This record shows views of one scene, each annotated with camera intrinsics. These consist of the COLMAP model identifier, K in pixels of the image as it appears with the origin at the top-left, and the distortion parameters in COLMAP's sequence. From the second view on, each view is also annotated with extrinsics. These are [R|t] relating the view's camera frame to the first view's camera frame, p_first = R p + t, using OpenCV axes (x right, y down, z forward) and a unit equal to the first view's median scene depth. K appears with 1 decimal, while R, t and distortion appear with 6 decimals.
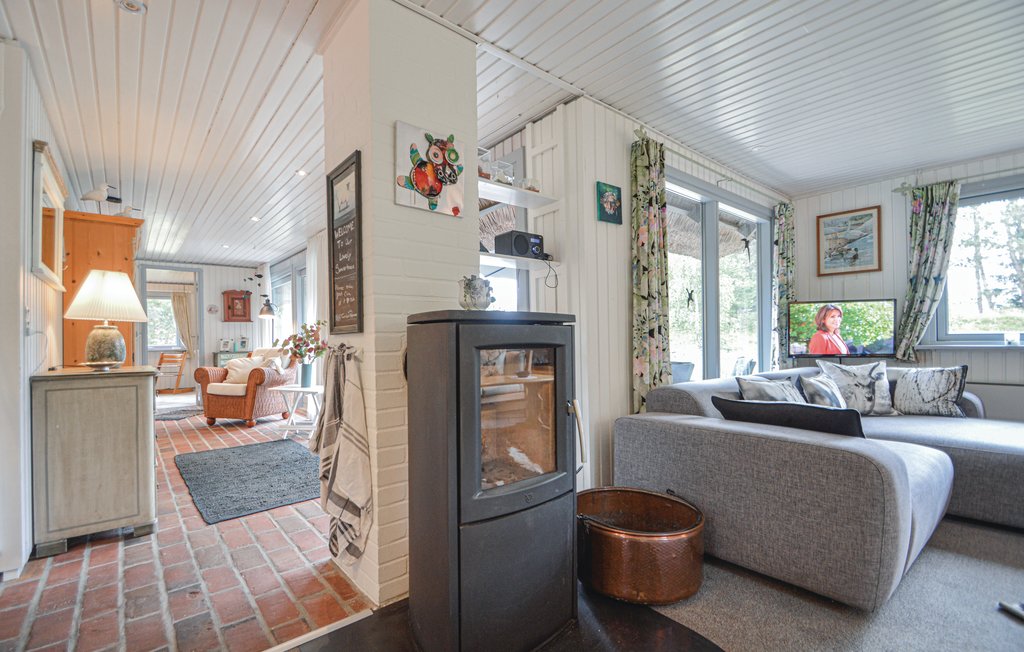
lens RADIAL K [[456.9, 0, 497.0], [0, 456.9, 334.8], [0, 0, 1]] dist [0.019227, -0.020791]
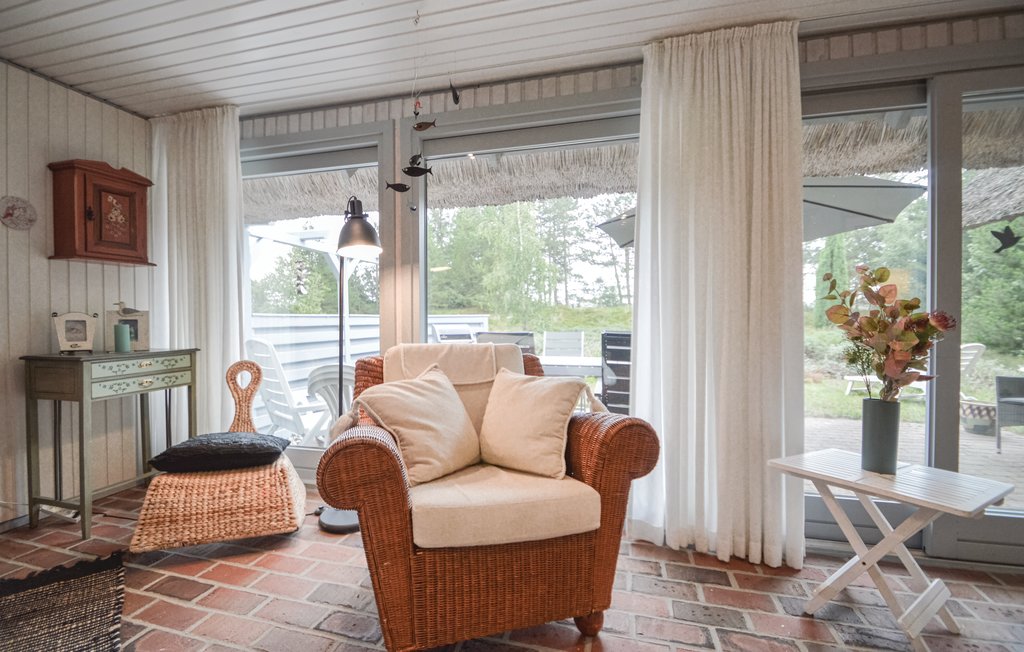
lens RADIAL K [[456.9, 0, 497.0], [0, 456.9, 334.8], [0, 0, 1]] dist [0.019227, -0.020791]
pose [[0.820685, -0.015789, 0.571162, -0.527030], [-0.002513, 0.999509, 0.031240, 0.013486], [-0.571375, -0.027073, 0.820242, 0.567240]]
